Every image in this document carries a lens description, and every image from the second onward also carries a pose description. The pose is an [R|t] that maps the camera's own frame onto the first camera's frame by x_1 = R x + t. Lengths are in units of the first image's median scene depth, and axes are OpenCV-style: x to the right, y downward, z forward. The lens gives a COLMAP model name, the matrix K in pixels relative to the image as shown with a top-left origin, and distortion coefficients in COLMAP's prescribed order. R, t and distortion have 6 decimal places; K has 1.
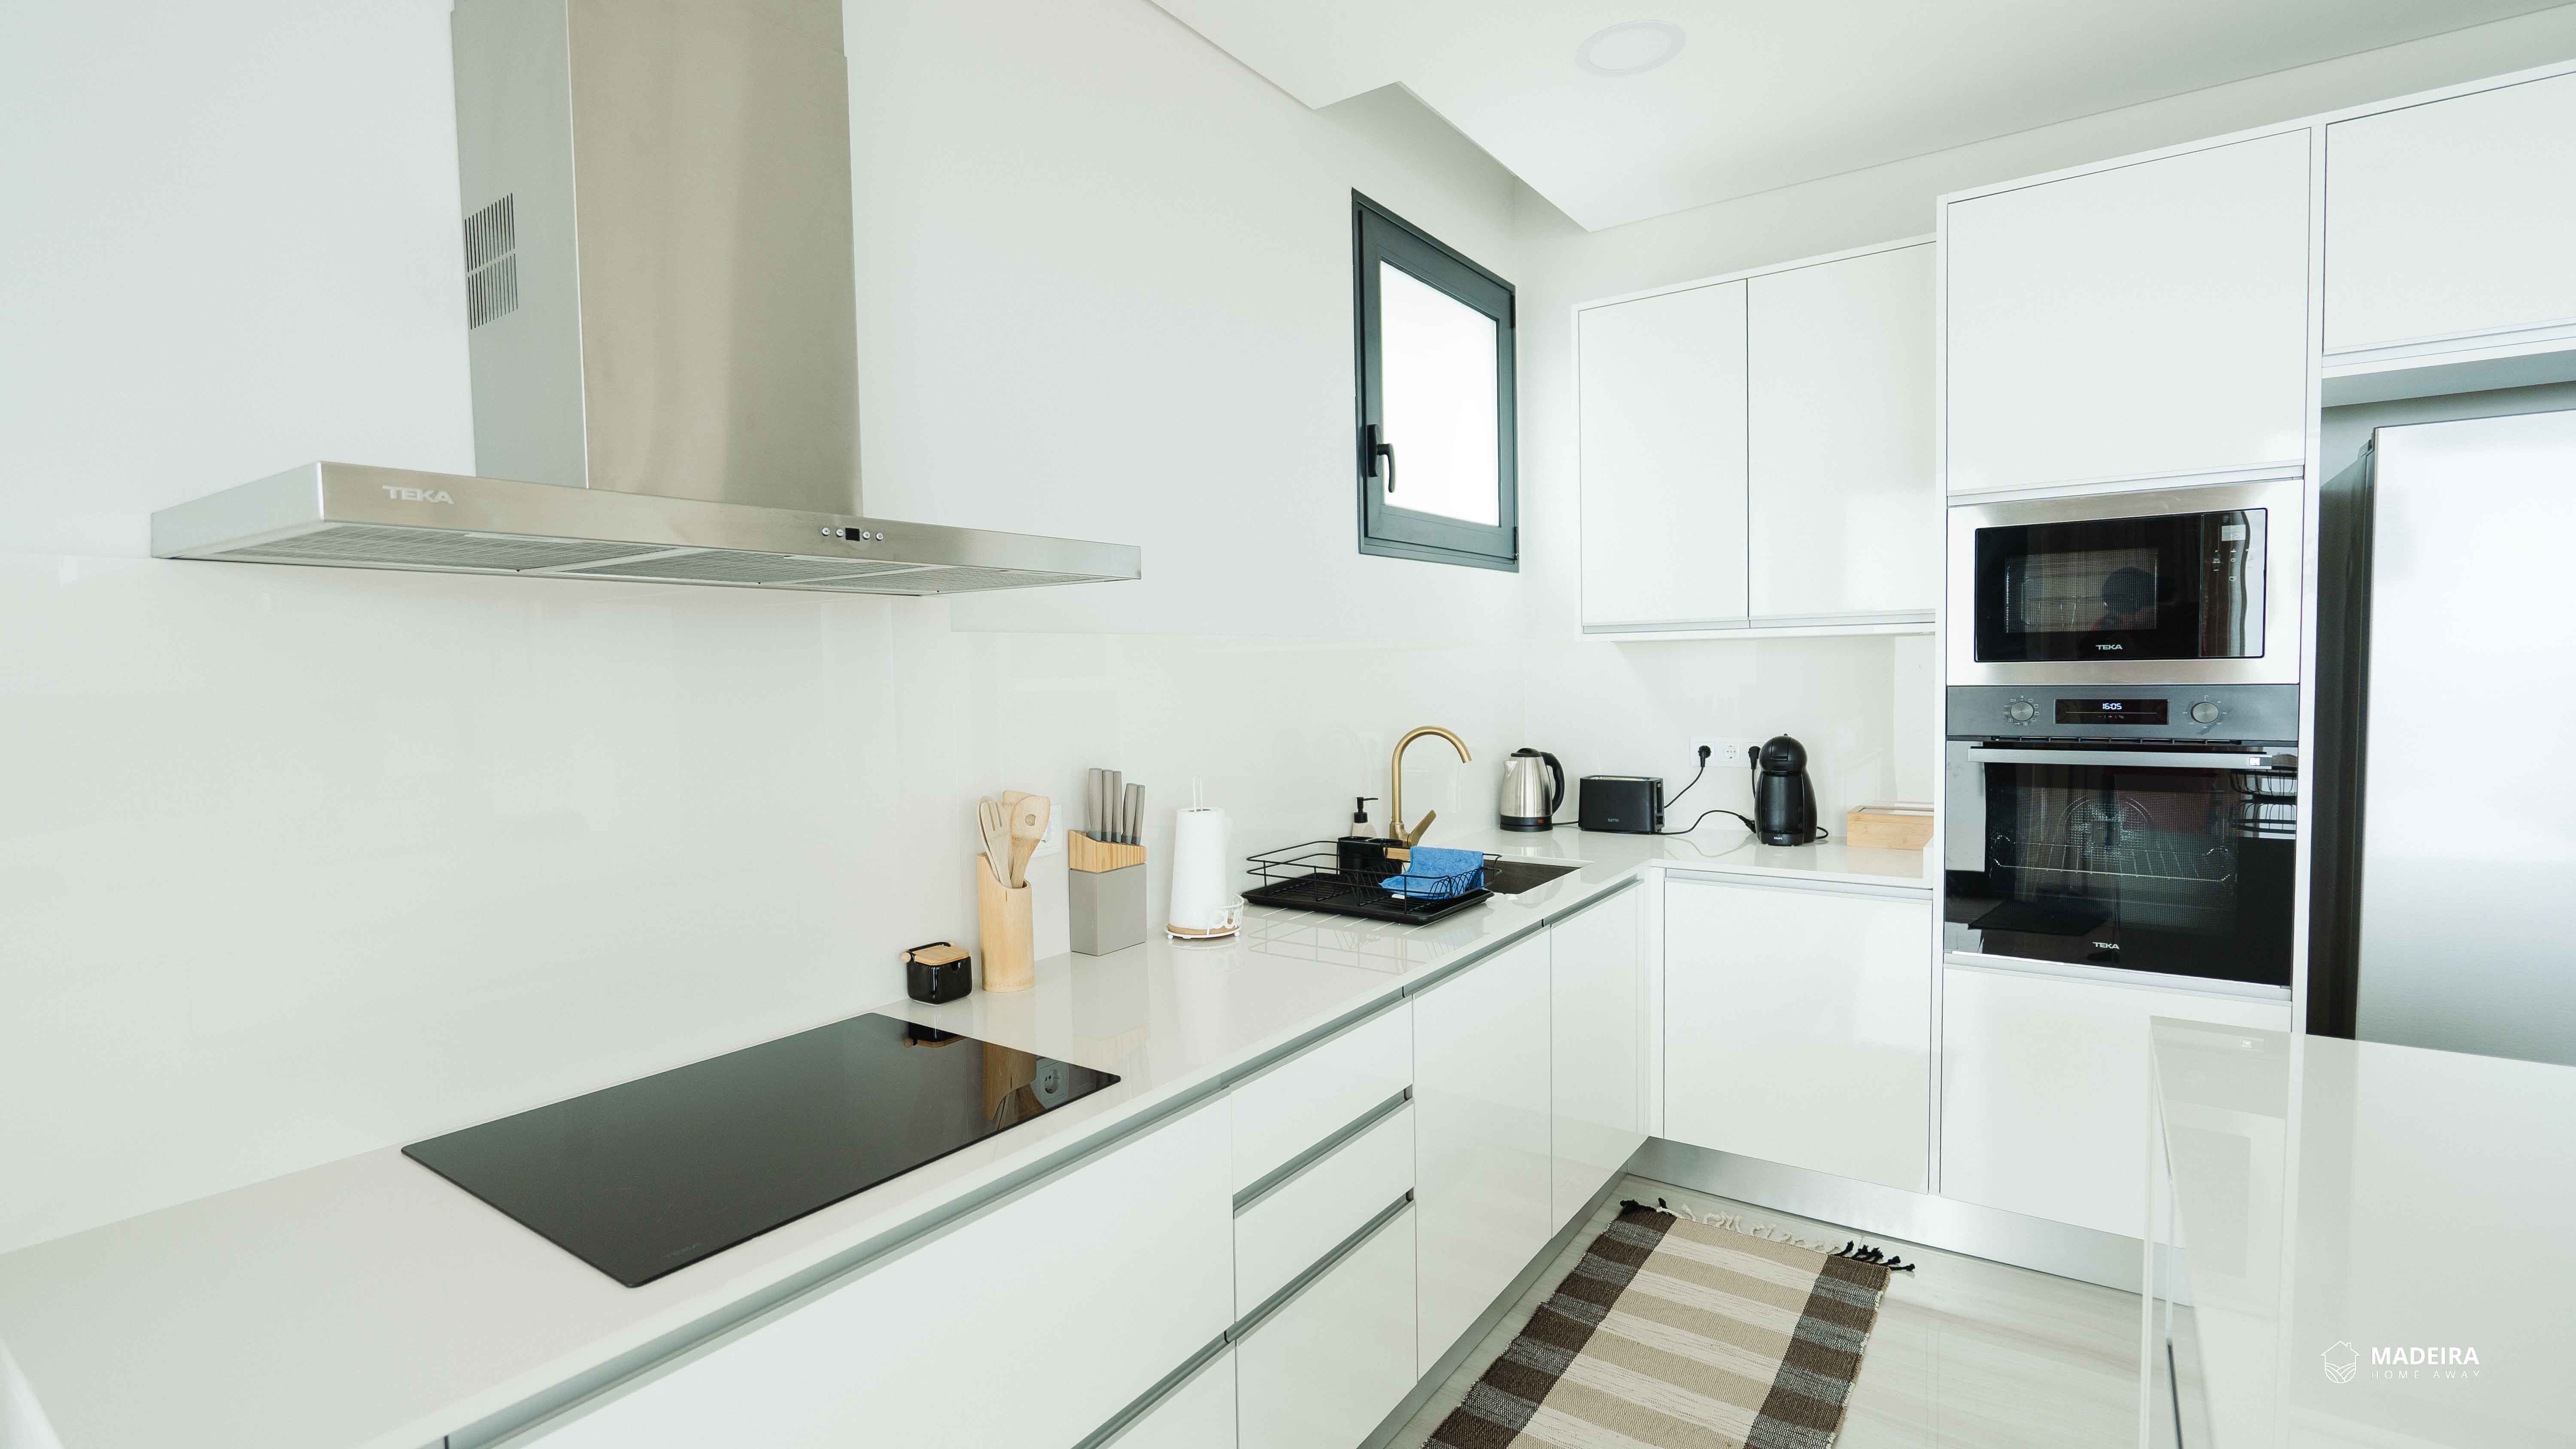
lens RADIAL K [[1178.7, 0, 1274.6], [0, 1178.7, 729.2], [0, 0, 1]] dist [-0.001561, 0.000181]
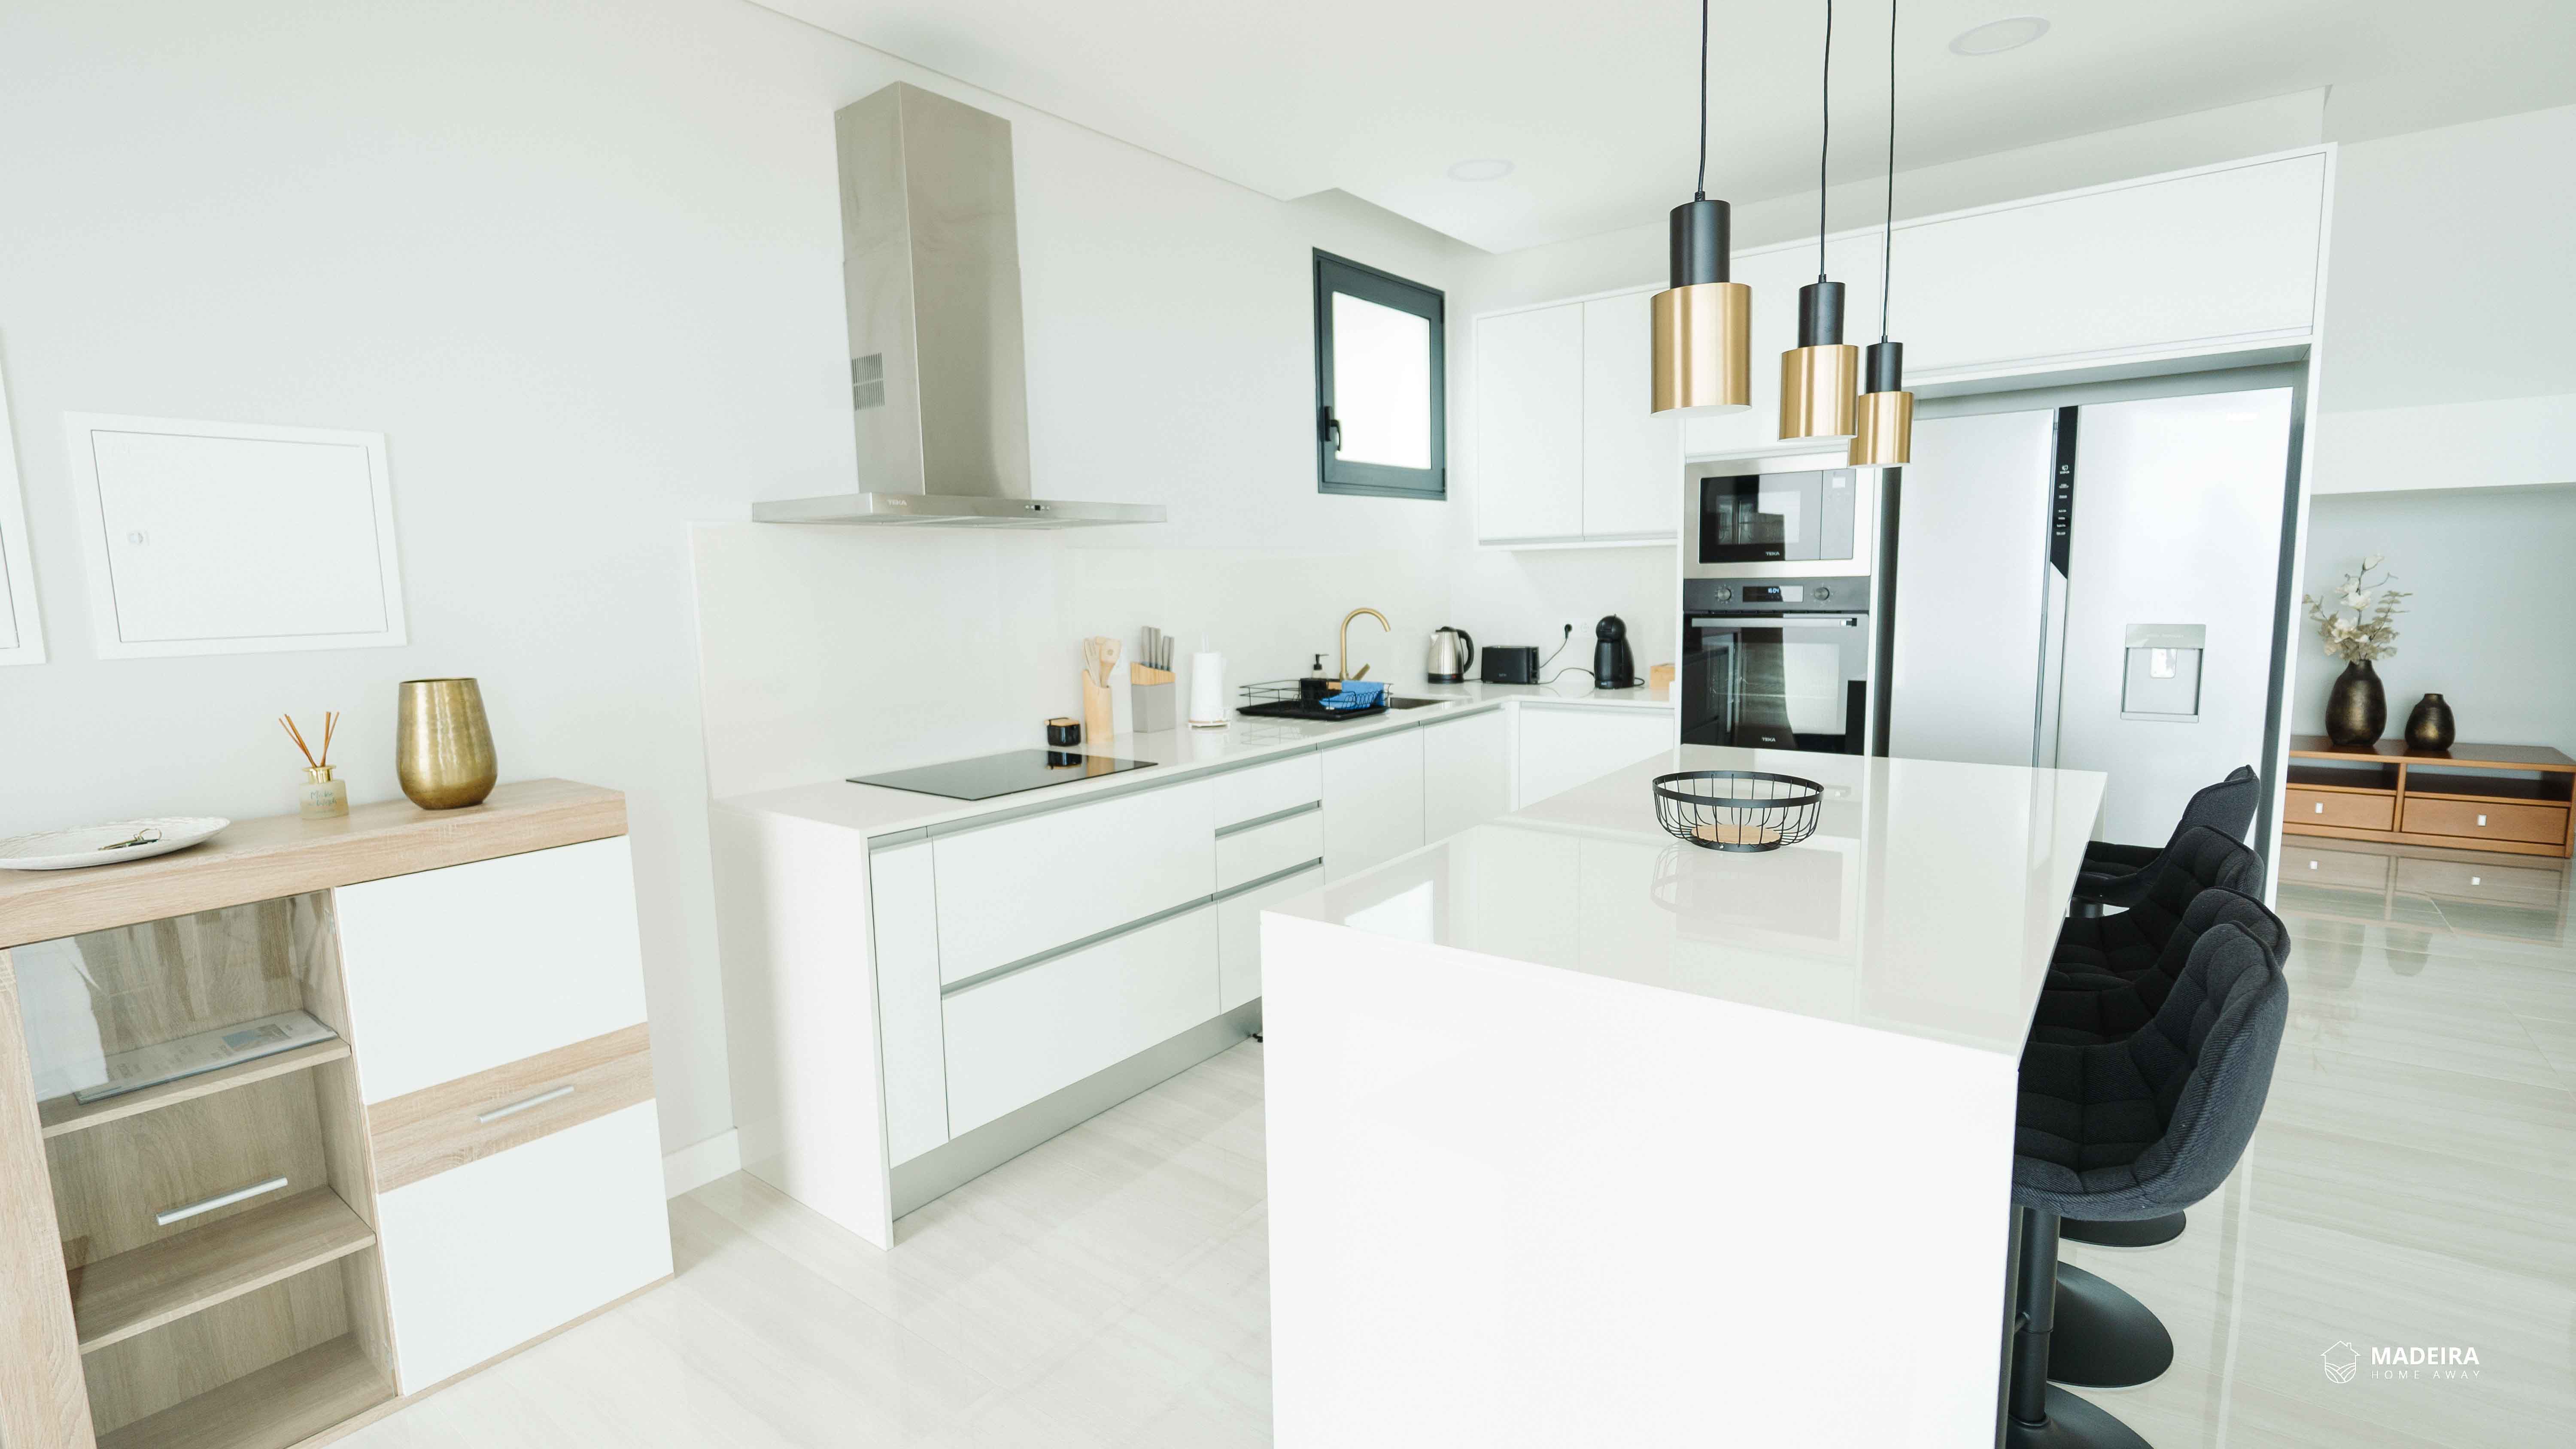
lens RADIAL K [[1175.9, 0, 1285.6], [0, 1175.9, 726.7], [0, 0, 1]] dist [-0.008624, 0.000295]
pose [[0.999372, -0.000470, -0.035435, 0.085555], [0.003137, 0.997159, 0.075262, 0.036668], [0.035299, -0.075326, 0.996534, -0.539952]]
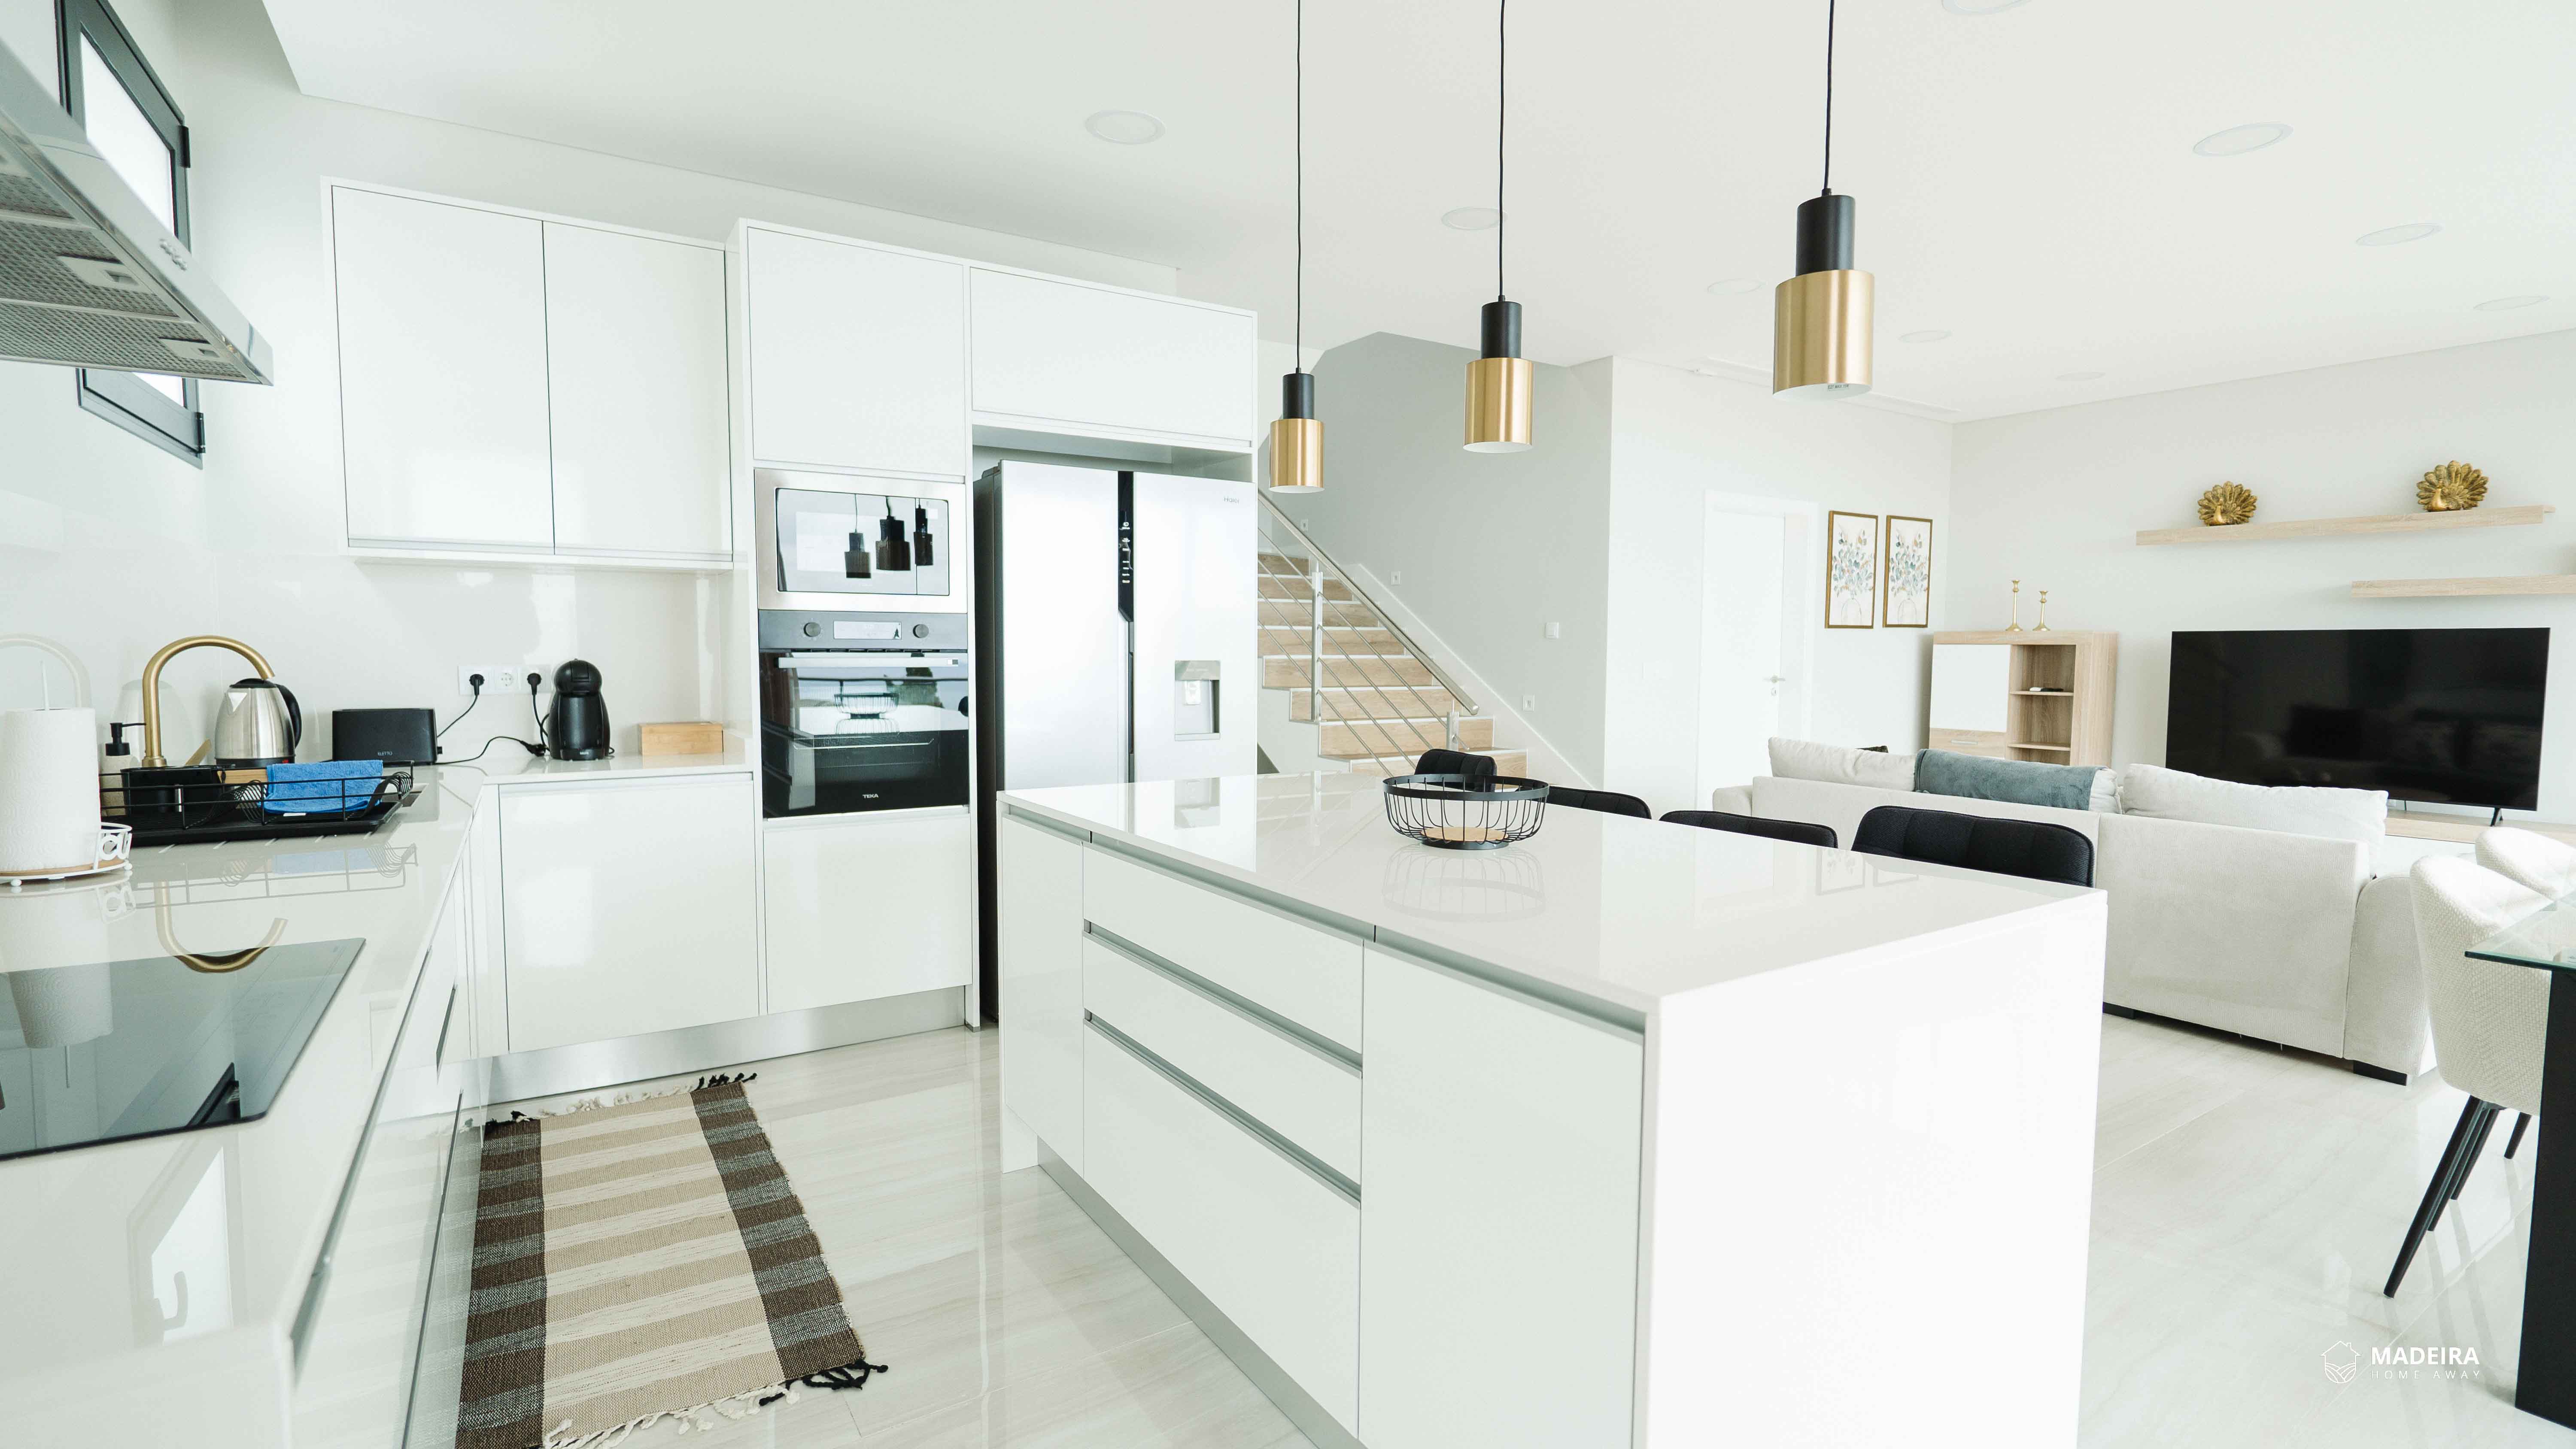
lens RADIAL K [[1176.6, 0, 1288.0], [0, 1176.6, 724.5], [0, 0, 1]] dist [-0.011069, -0.000347]
pose [[0.375998, -0.036496, 0.925902, -0.347265], [0.038044, 0.998990, 0.023928, 0.070753], [-0.925839, 0.026228, 0.377006, 0.001180]]
